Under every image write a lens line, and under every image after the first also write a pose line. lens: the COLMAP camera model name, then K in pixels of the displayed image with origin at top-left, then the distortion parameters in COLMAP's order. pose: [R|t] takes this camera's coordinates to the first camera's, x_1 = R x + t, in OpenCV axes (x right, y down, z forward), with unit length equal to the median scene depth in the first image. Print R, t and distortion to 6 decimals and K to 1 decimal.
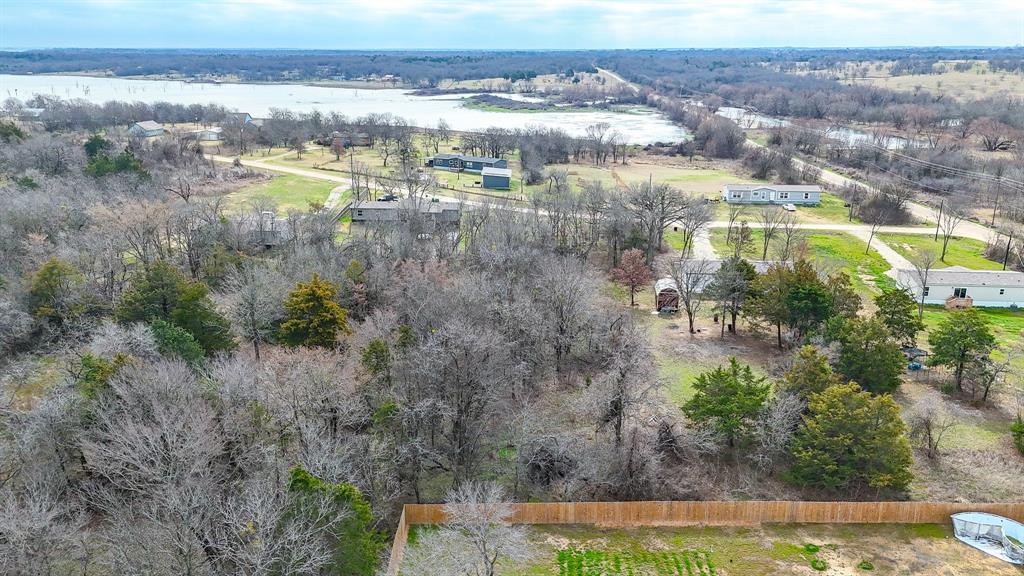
lens RADIAL K [[787.9, 0, 512.7], [0, 787.9, 287.1], [0, 0, 1]] dist [0.068866, -0.062819]
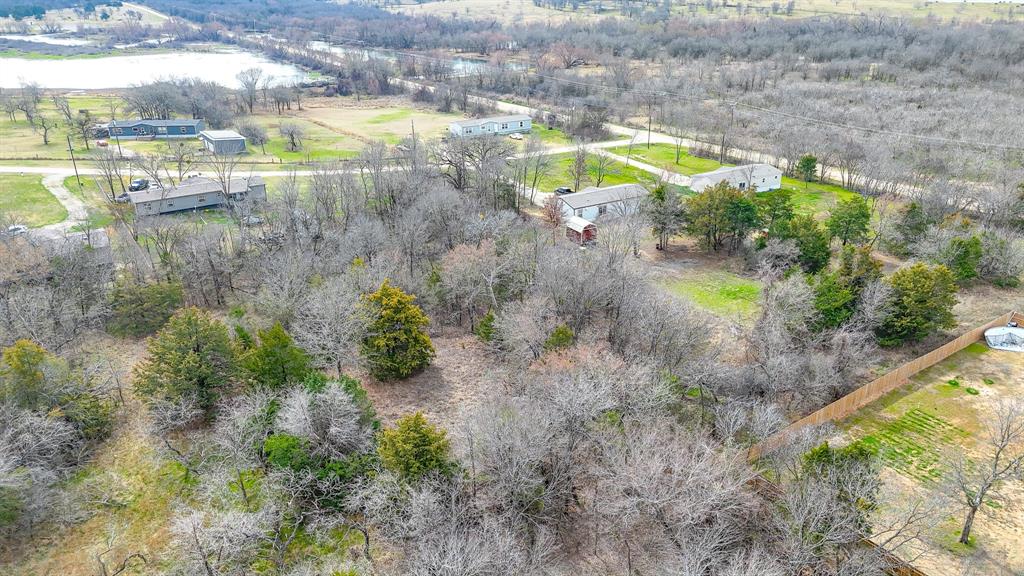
lens RADIAL K [[753.2, 0, 512.6], [0, 753.2, 291.4], [0, 0, 1]] dist [0.061557, -0.048896]
pose [[0.817832, -0.235586, 0.525024, -0.251898], [0.179650, 0.971284, 0.155989, -0.048843], [-0.546697, -0.033252, 0.836670, 0.080592]]
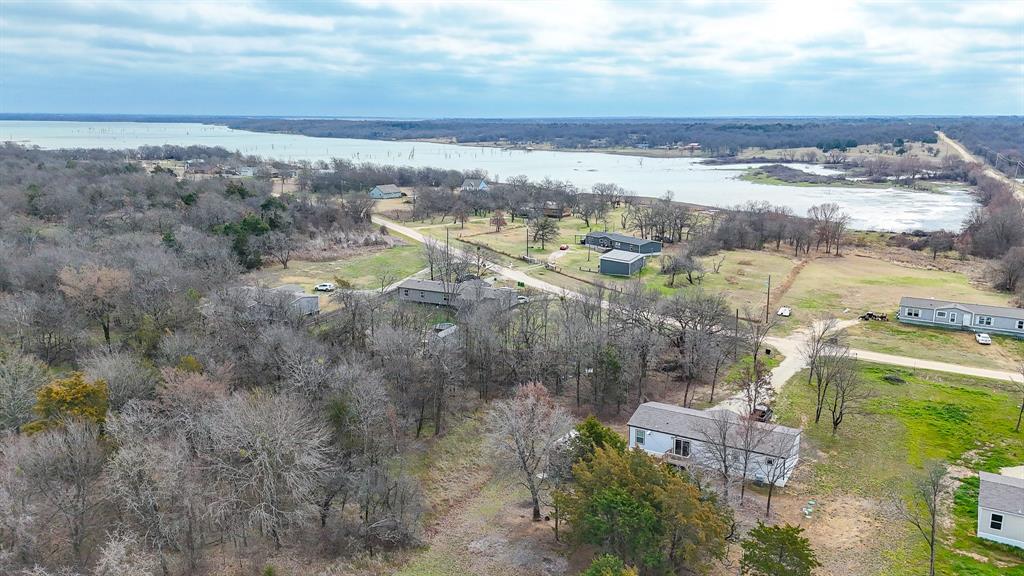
lens RADIAL K [[787.9, 0, 512.7], [0, 787.9, 287.1], [0, 0, 1]] dist [0.068866, -0.062819]
pose [[0.908773, 0.088649, -0.407767, 0.230544], [-0.120919, 0.991193, -0.054000, -0.051169], [0.399388, 0.098381, 0.911488, 0.161571]]
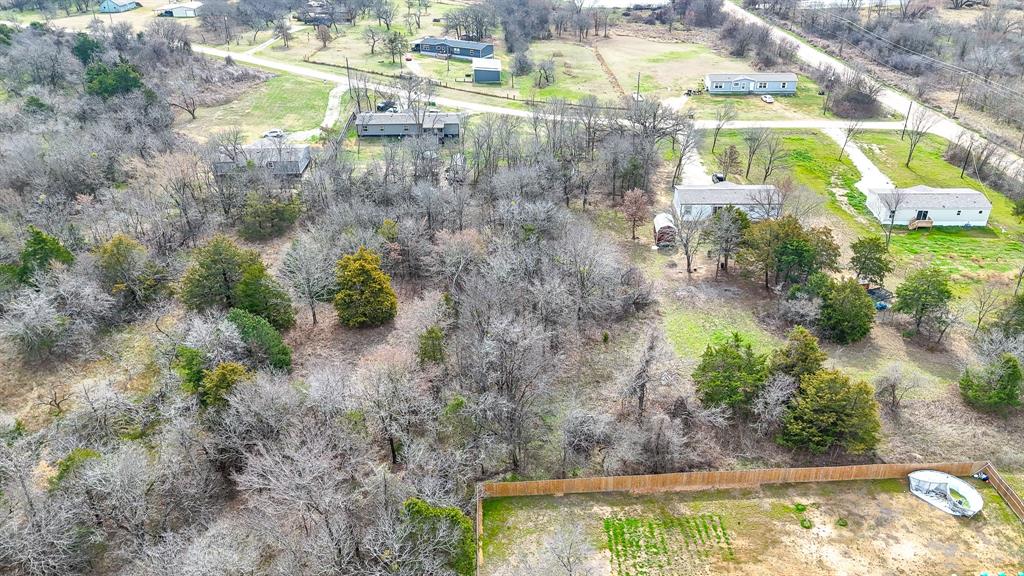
lens RADIAL K [[753.2, 0, 512.6], [0, 753.2, 291.4], [0, 0, 1]] dist [0.061557, -0.048896]
pose [[0.998715, -0.038170, 0.033342, -0.031086], [0.029648, 0.973566, 0.226475, -0.081590], [-0.041105, -0.225195, 0.973446, -0.025750]]
